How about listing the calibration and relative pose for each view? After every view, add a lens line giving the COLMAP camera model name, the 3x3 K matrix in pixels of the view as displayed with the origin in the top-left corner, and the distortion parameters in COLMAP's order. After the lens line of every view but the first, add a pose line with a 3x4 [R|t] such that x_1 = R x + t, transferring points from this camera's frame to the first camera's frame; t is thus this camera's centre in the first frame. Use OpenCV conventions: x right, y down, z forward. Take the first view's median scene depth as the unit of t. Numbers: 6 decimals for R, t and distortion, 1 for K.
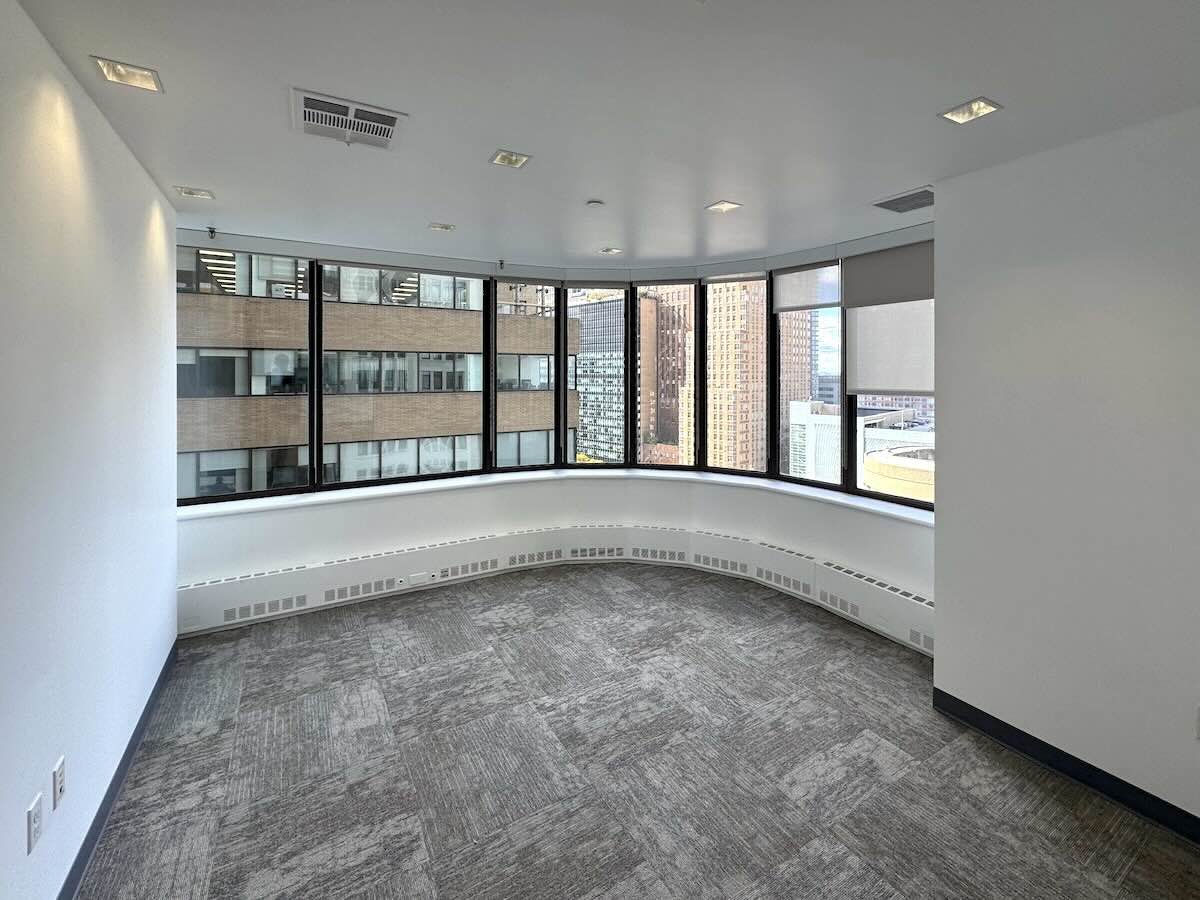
lens RADIAL K [[479.7, 0, 603.9], [0, 479.7, 454.9], [0, 0, 1]] dist [0.003437, 0.000052]
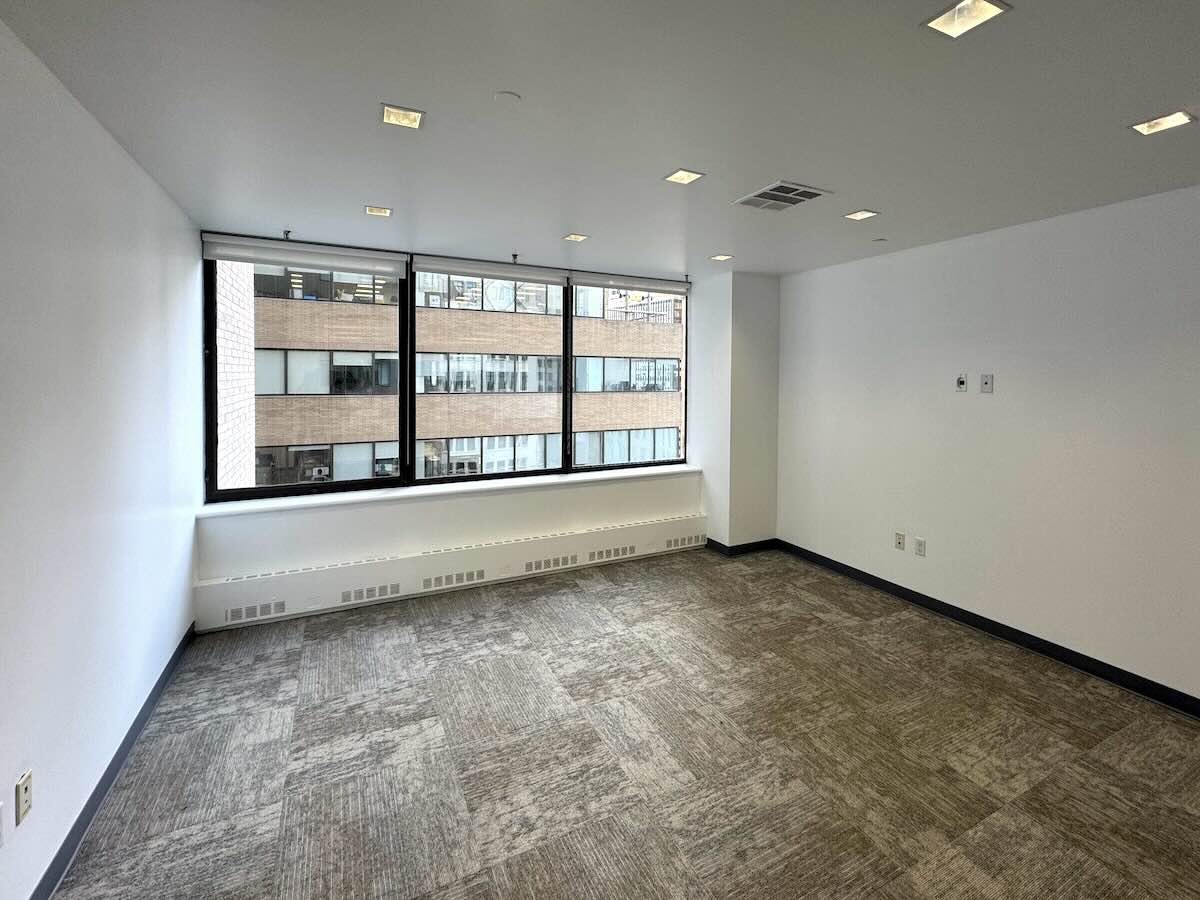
lens RADIAL K [[490.5, 0, 597.8], [0, 490.5, 451.3], [0, 0, 1]] dist [0.020814, 0.000224]
pose [[0.997029, 0.014888, -0.075573, -0.188704], [-0.016069, 0.999758, -0.015043, 0.018197], [0.075331, 0.016213, 0.997027, -0.097658]]
